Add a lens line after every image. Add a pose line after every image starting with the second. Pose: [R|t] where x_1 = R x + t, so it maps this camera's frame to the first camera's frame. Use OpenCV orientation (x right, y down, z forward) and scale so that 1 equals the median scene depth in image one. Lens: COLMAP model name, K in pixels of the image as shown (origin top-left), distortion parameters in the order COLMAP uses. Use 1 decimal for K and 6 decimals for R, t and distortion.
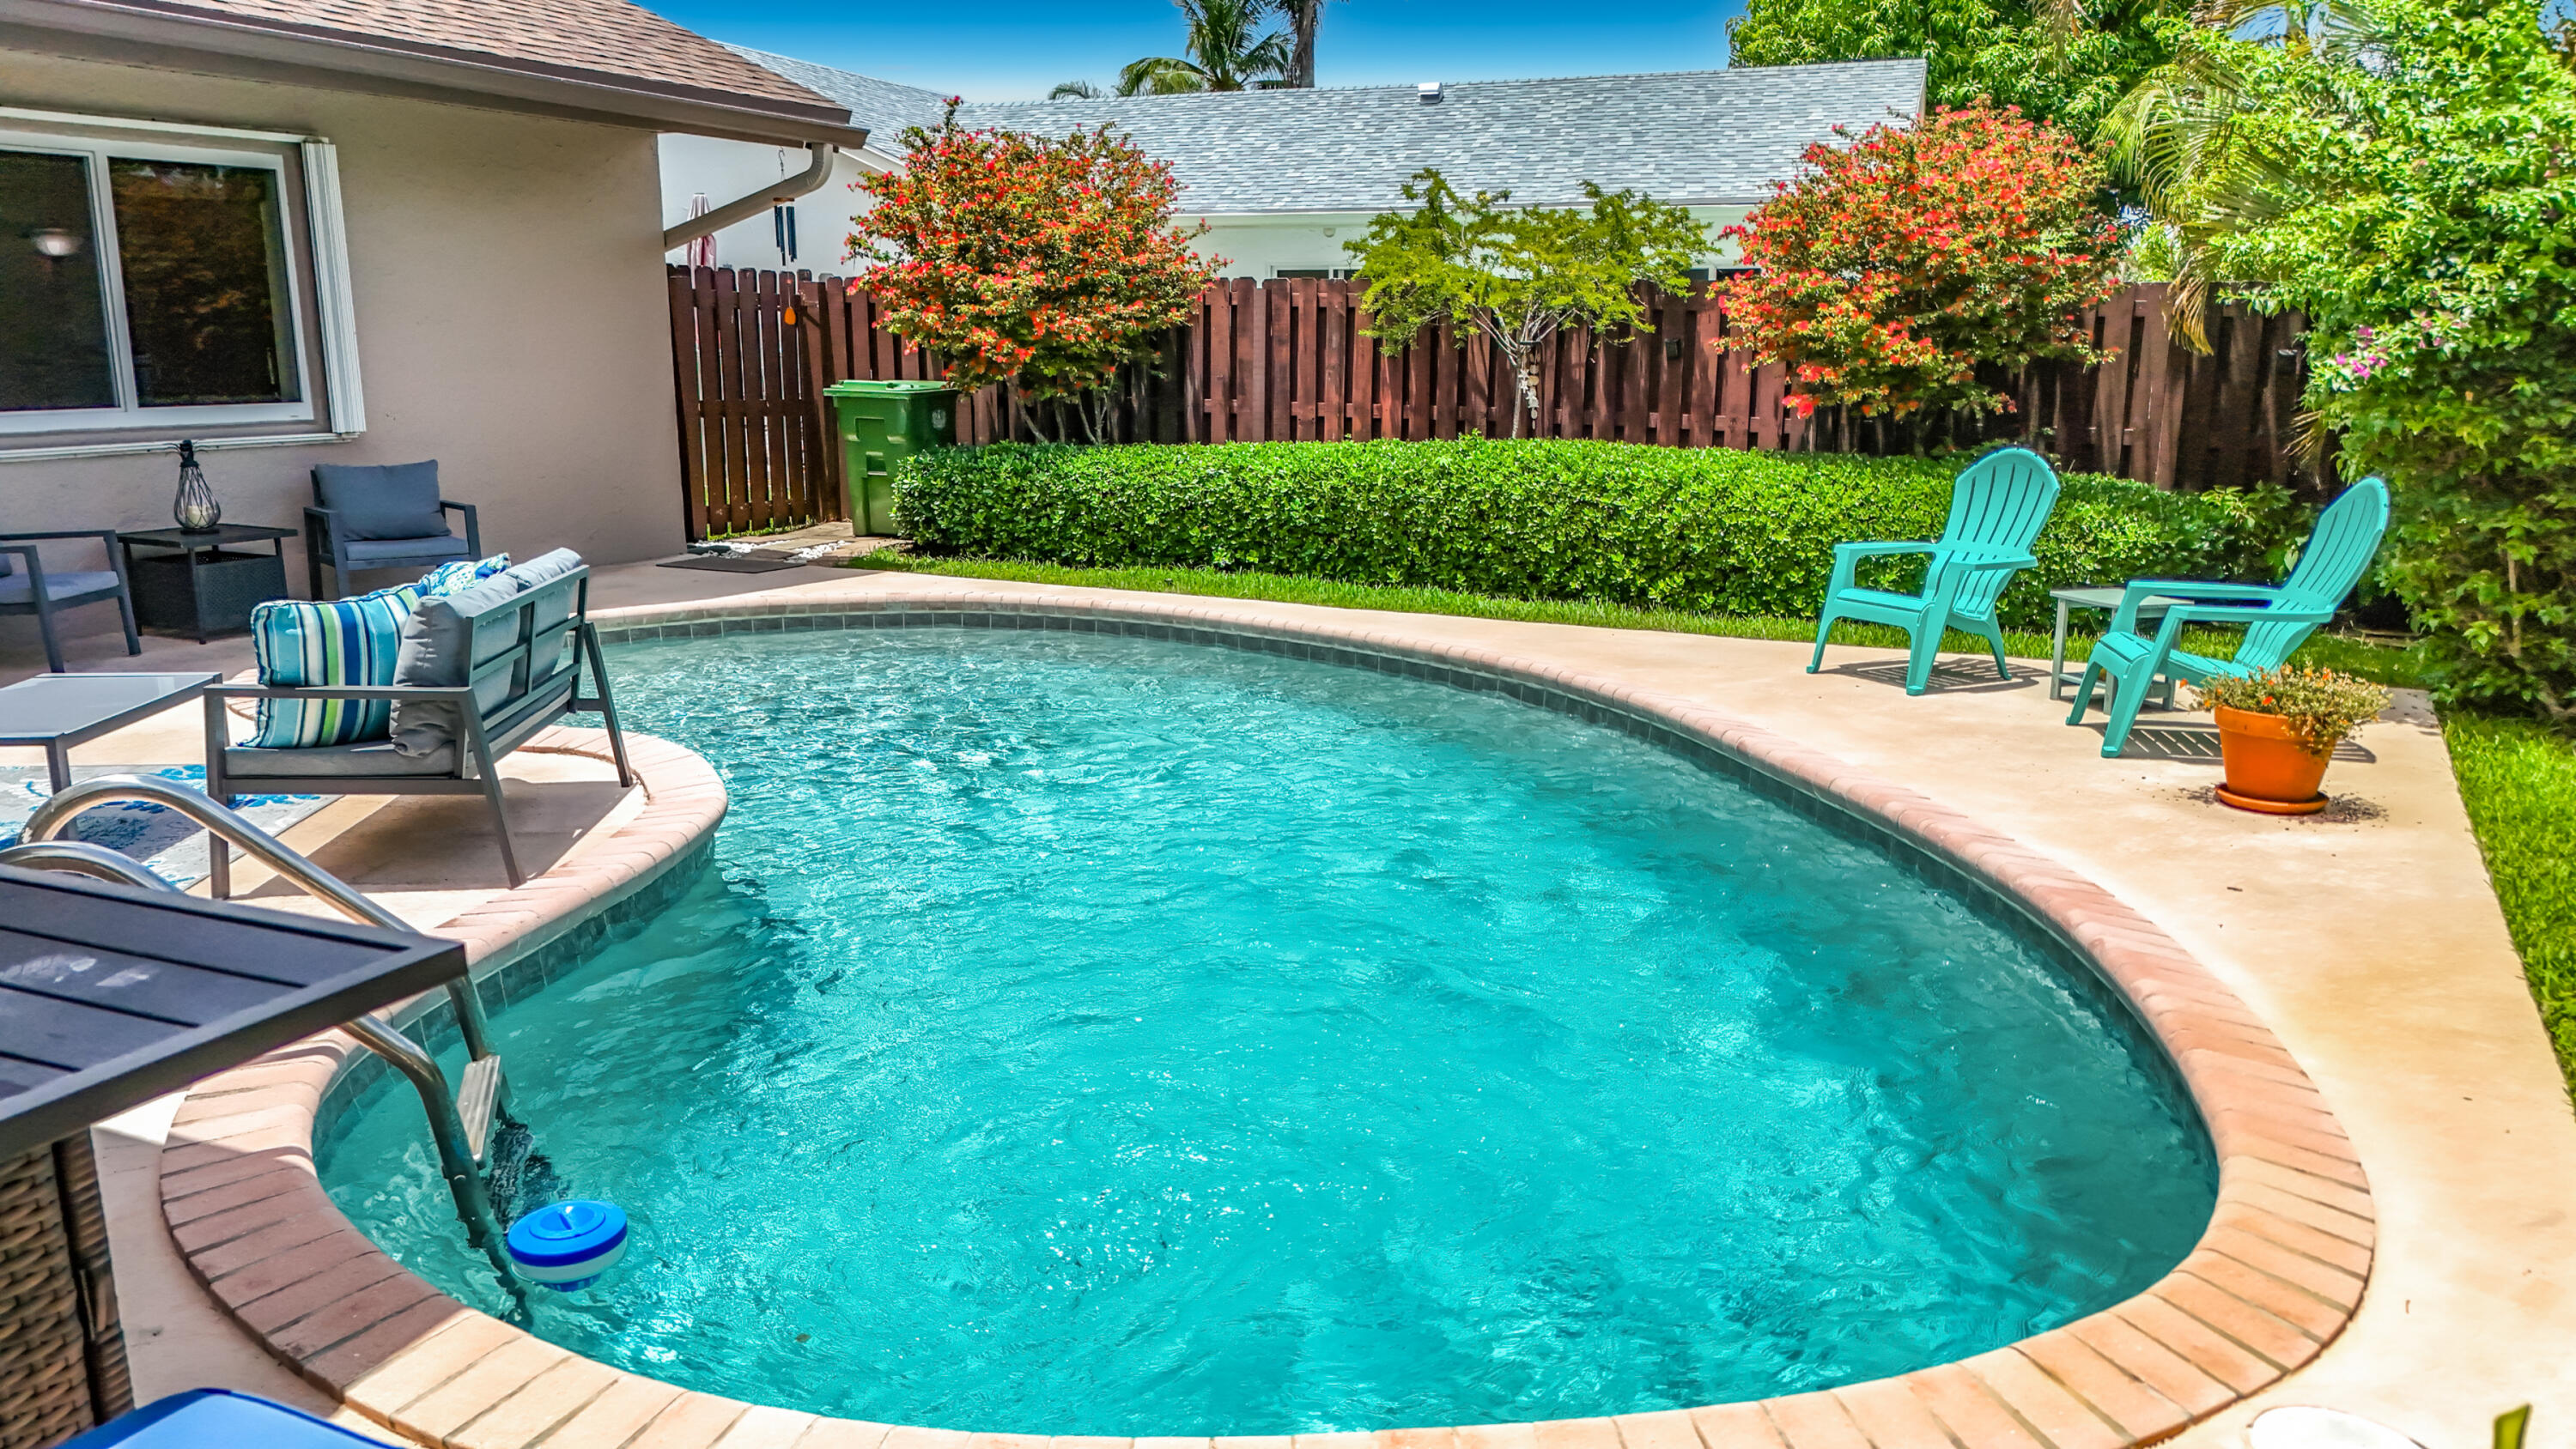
lens RADIAL K [[1914.9, 0, 1288.0], [0, 1914.9, 724.5], [0, 0, 1]] dist [0.051900, -0.035998]
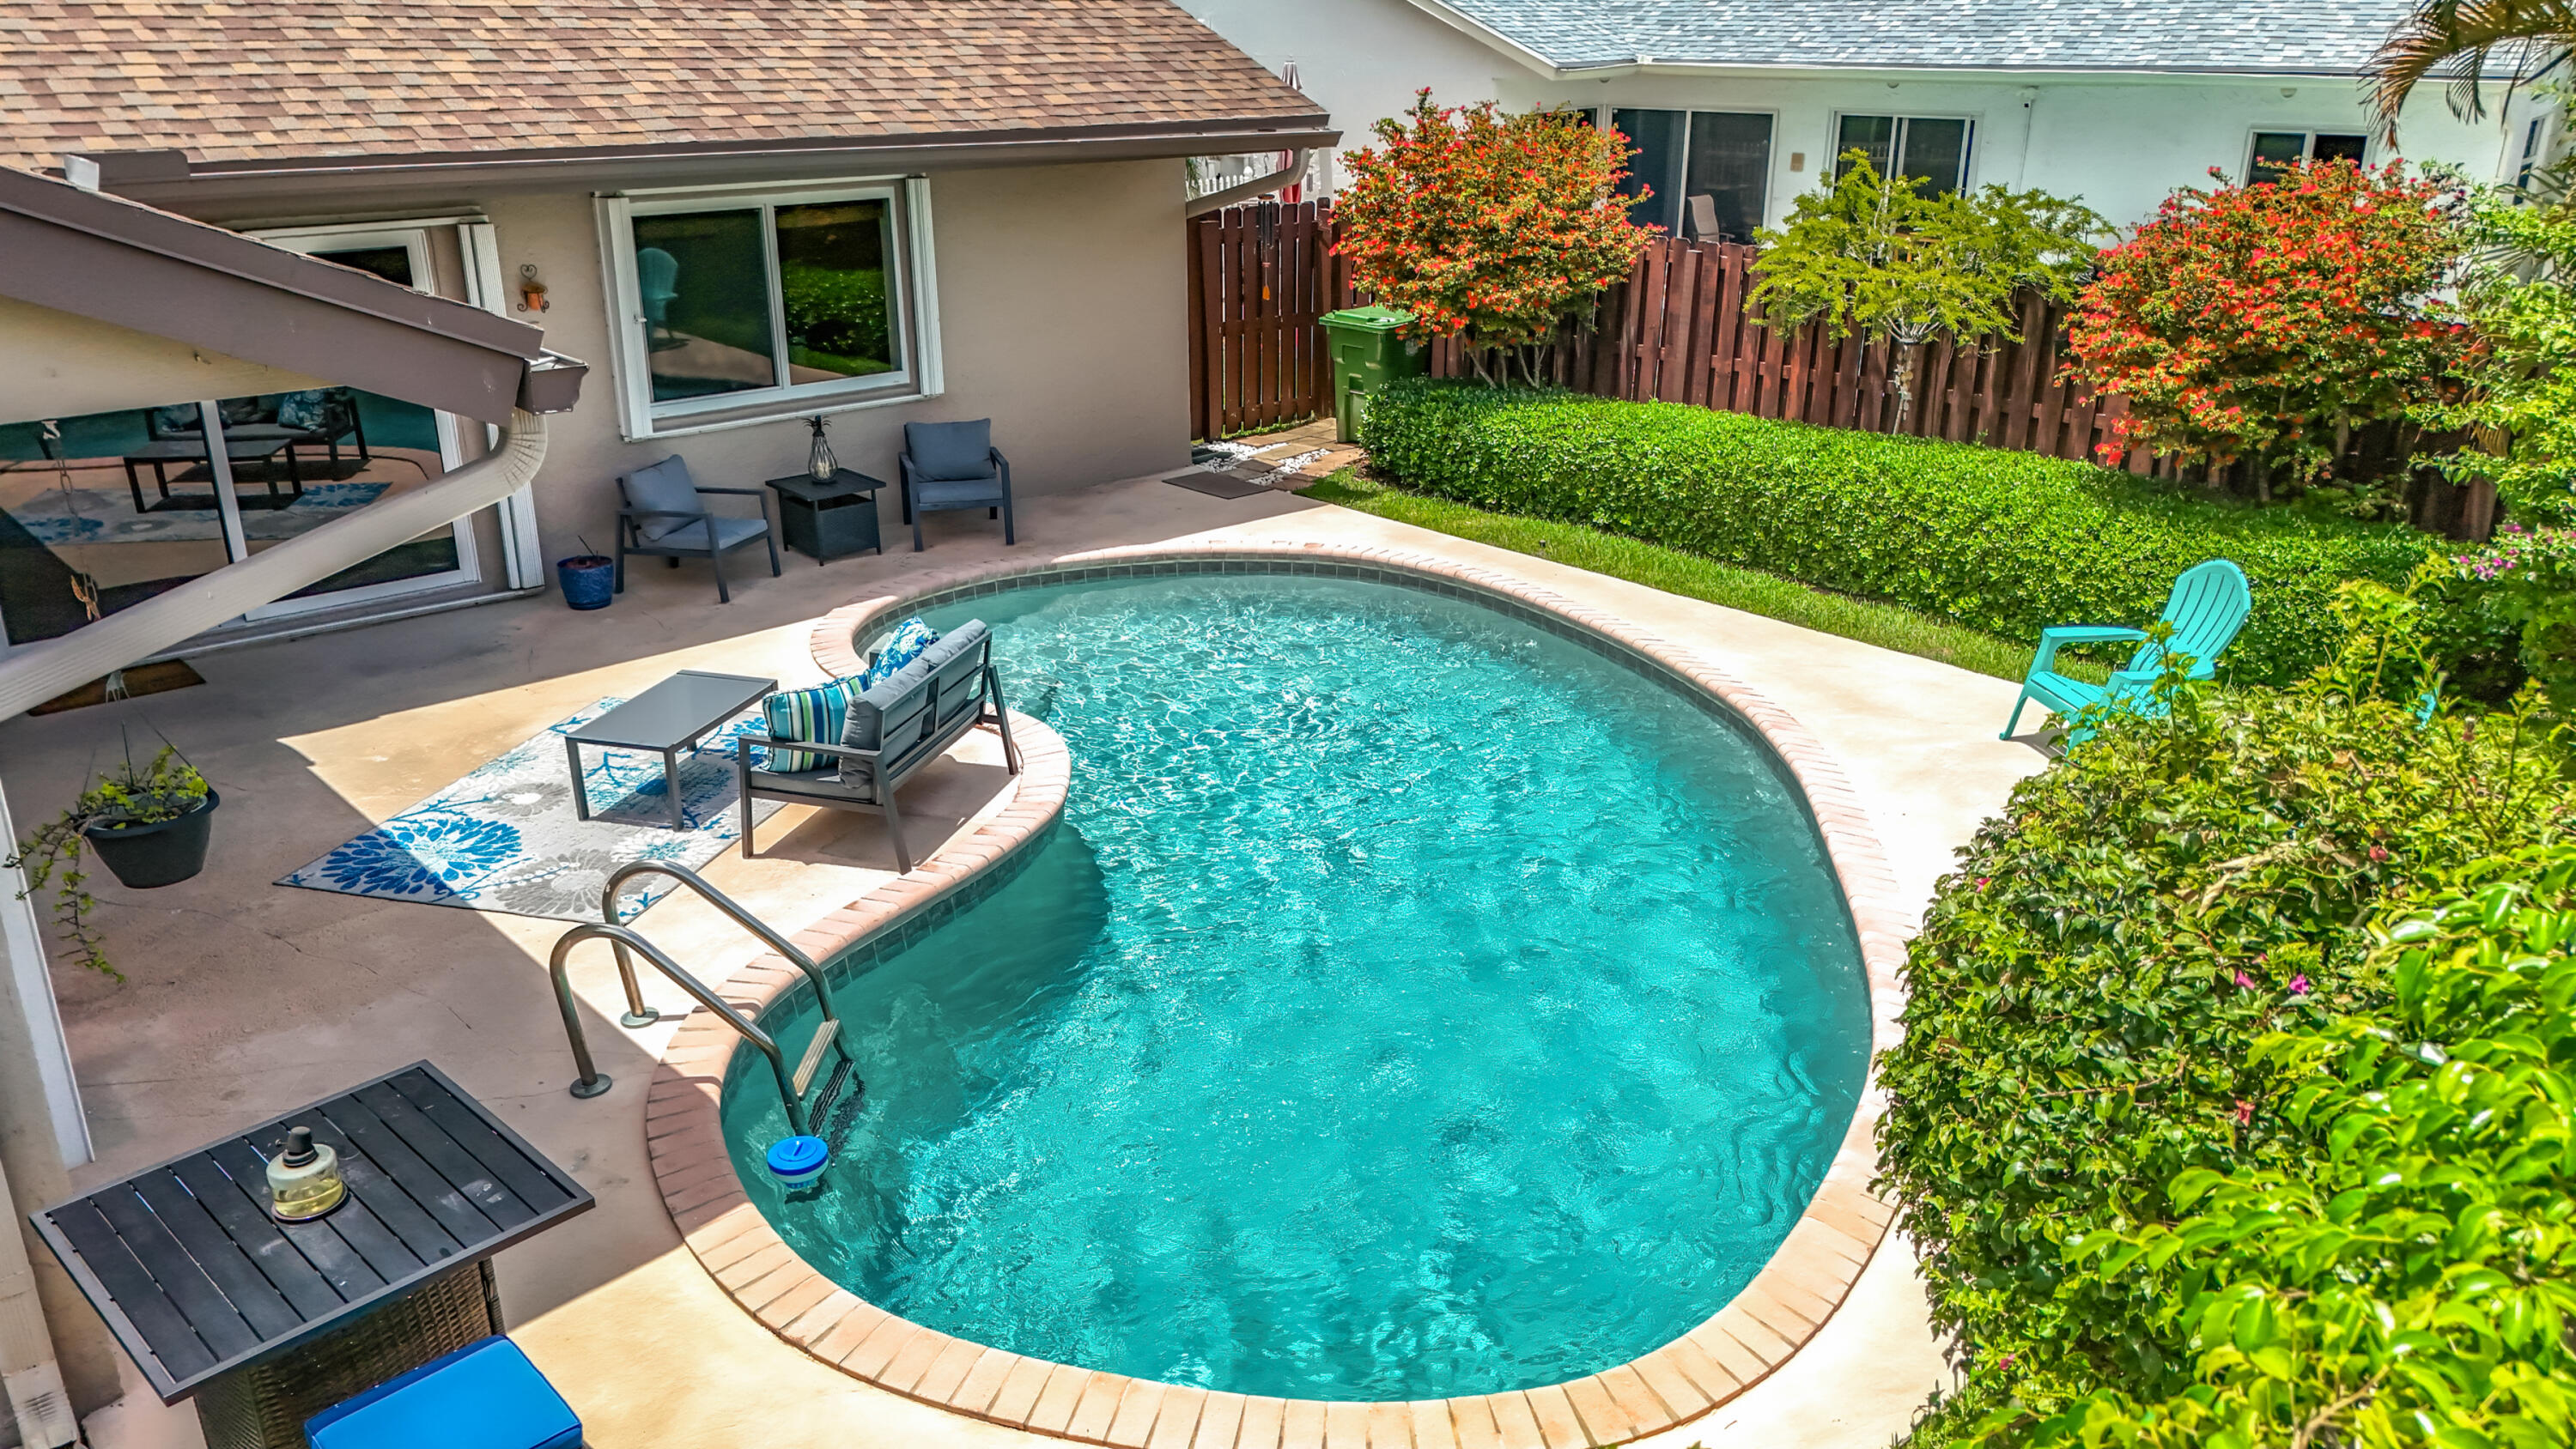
lens RADIAL K [[1809.4, 0, 1237.8], [0, 1809.4, 735.0], [0, 0, 1]] dist [0.176379, -0.376125]
pose [[0.938363, 0.118787, -0.324599, 0.152520], [-0.072240, 0.985752, 0.151903, -0.124802], [0.338018, -0.119091, 0.933574, -0.139440]]
